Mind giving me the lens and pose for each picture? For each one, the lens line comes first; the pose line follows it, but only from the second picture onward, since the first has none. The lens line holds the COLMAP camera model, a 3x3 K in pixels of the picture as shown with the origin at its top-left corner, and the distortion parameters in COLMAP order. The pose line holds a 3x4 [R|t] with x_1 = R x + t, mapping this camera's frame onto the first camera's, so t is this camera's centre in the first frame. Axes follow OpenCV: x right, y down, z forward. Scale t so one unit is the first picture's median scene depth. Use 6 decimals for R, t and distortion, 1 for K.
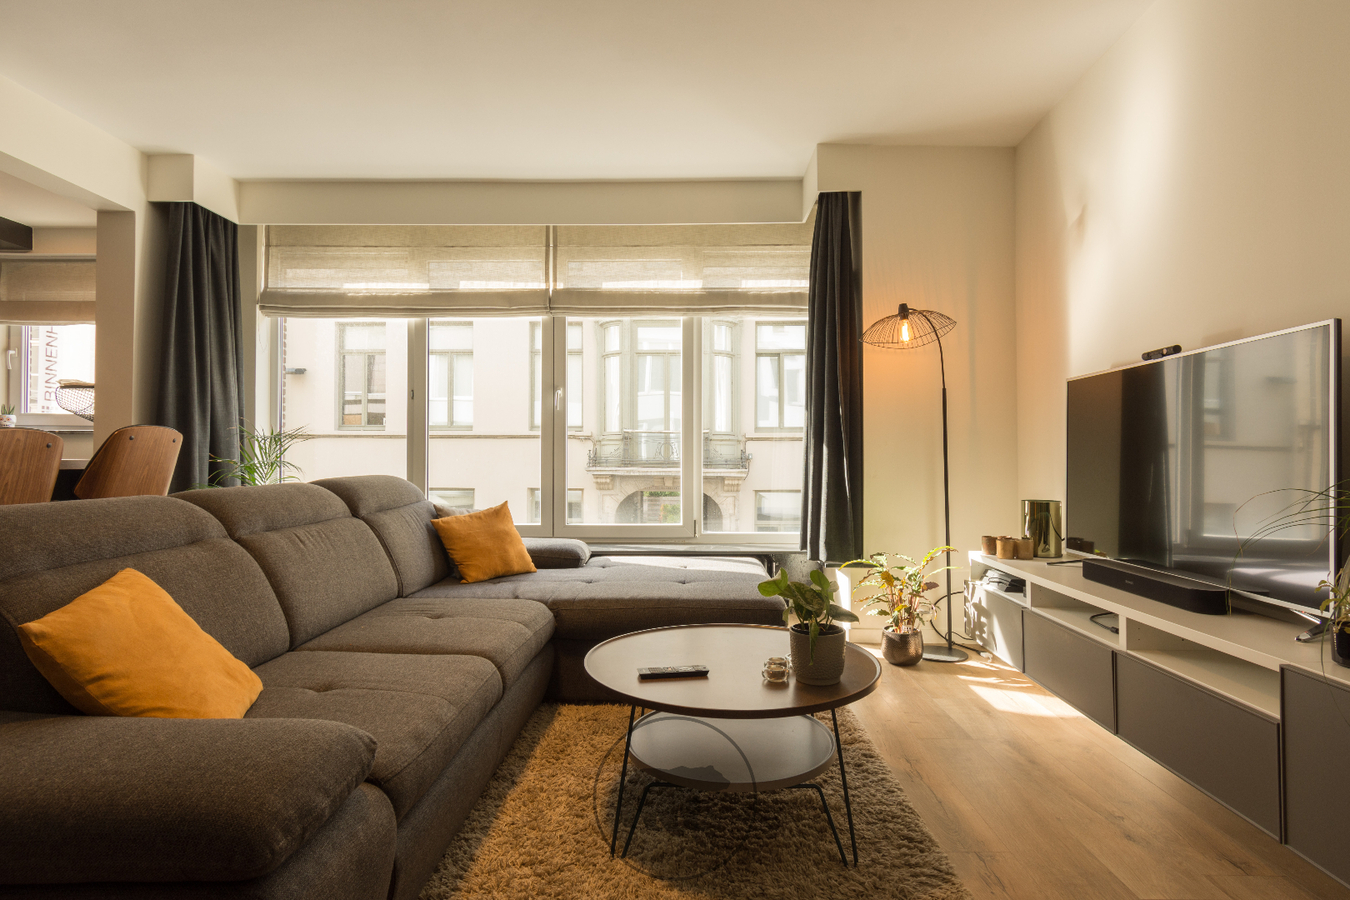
lens RADIAL K [[704.1, 0, 673.6], [0, 704.1, 454.3], [0, 0, 1]] dist [0.007733, 0.000520]
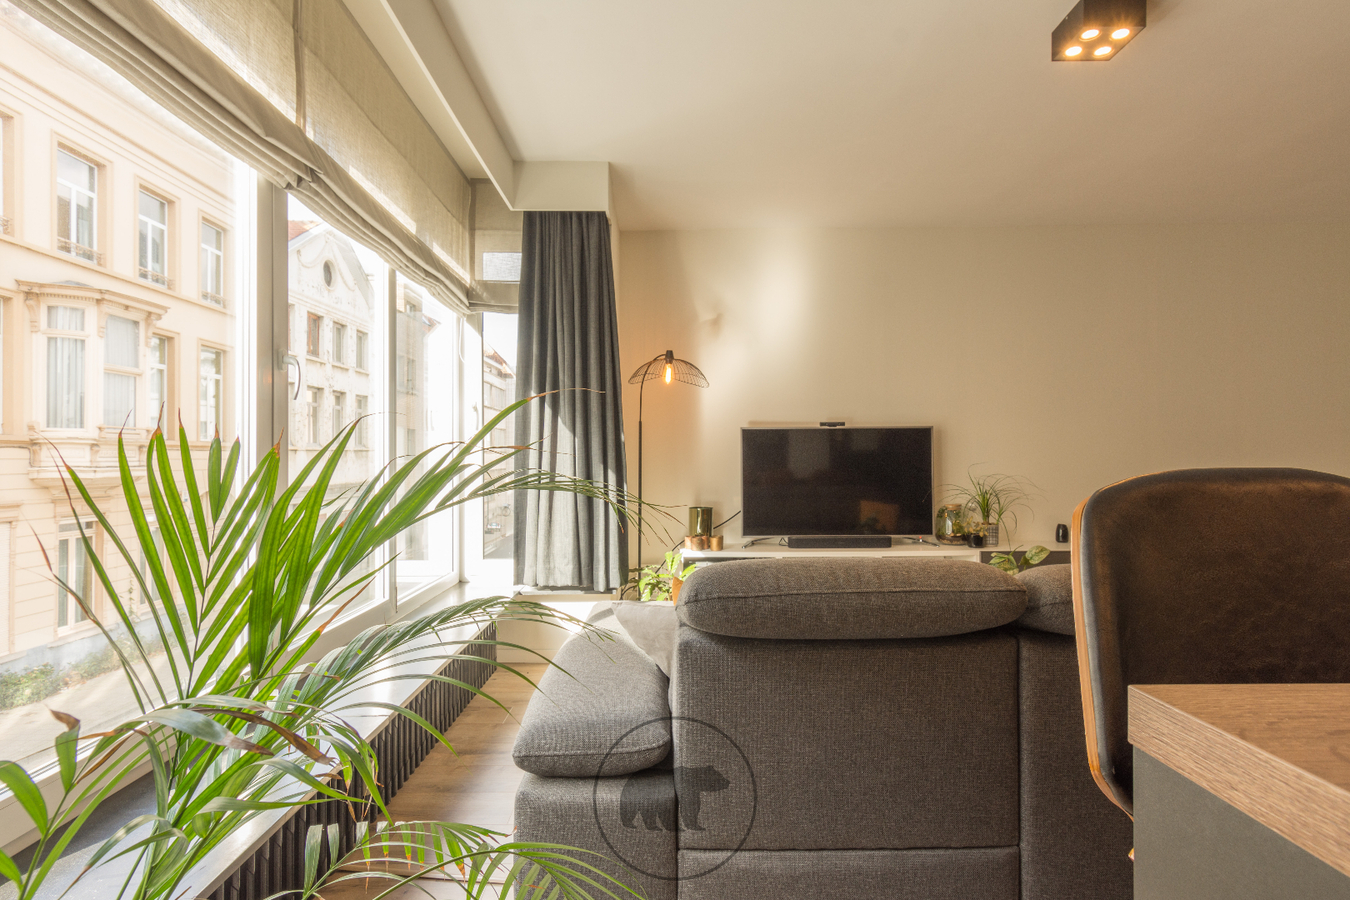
lens RADIAL K [[704.1, 0, 676.3], [0, 704.1, 452.7], [0, 0, 1]] dist [0.007733, 0.000520]
pose [[-0.050308, 0.000281, 0.998734, -0.934712], [-0.005568, 0.999984, -0.000562, -0.044438], [-0.998718, -0.005589, -0.050306, 1.143963]]
